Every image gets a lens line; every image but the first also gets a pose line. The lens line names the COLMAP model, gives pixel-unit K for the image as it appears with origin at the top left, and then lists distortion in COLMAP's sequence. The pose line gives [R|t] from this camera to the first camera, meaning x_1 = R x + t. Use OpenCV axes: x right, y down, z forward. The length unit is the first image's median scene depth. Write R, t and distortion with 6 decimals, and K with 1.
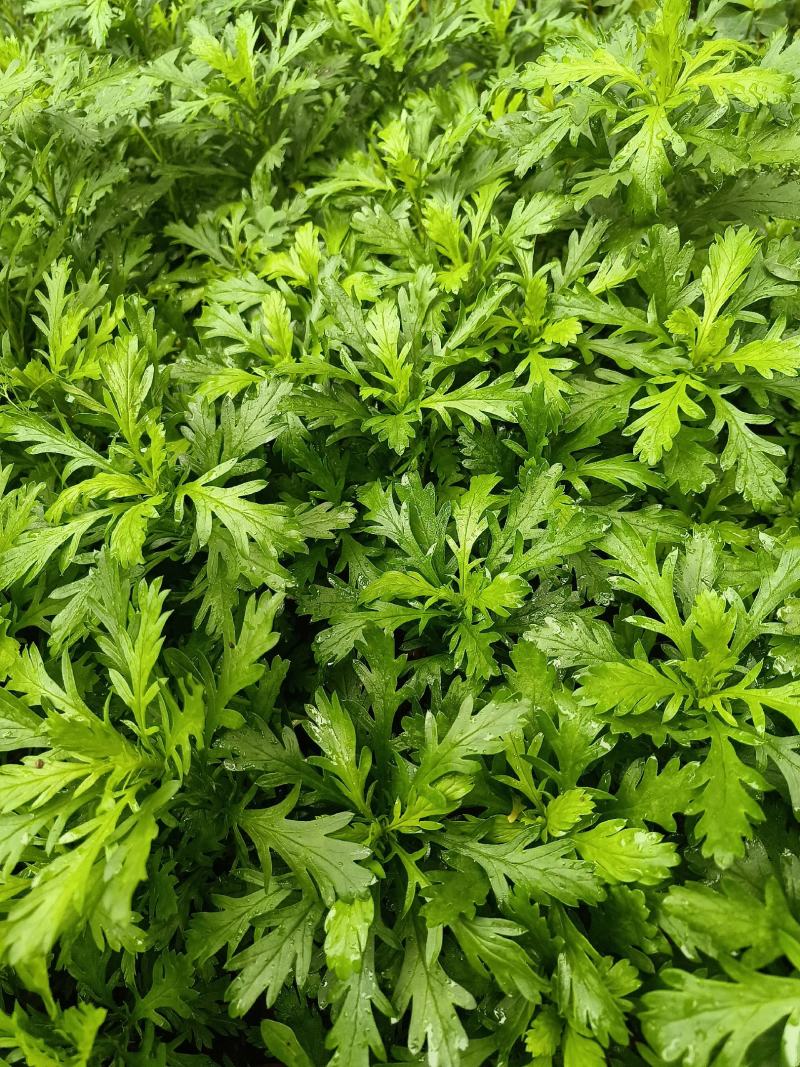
lens RADIAL K [[768.3, 0, 400.0], [0, 768.3, 533.5], [0, 0, 1]] dist [0.000453, 0.000620]
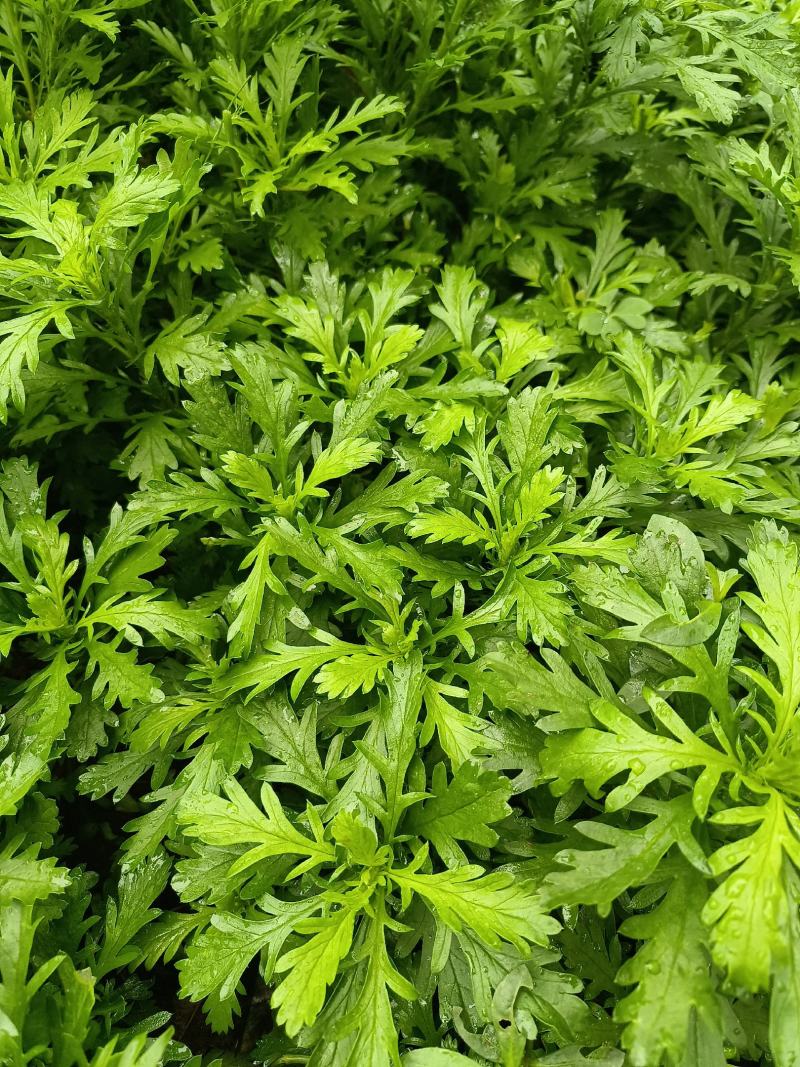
lens RADIAL K [[768.3, 0, 400.0], [0, 768.3, 533.5], [0, 0, 1]] dist [0.000453, 0.000620]
pose [[0.196350, 0.950065, -0.242534, 0.266898], [-0.872282, 0.282220, 0.399345, -0.637472], [0.447852, 0.133147, 0.884138, 0.329283]]
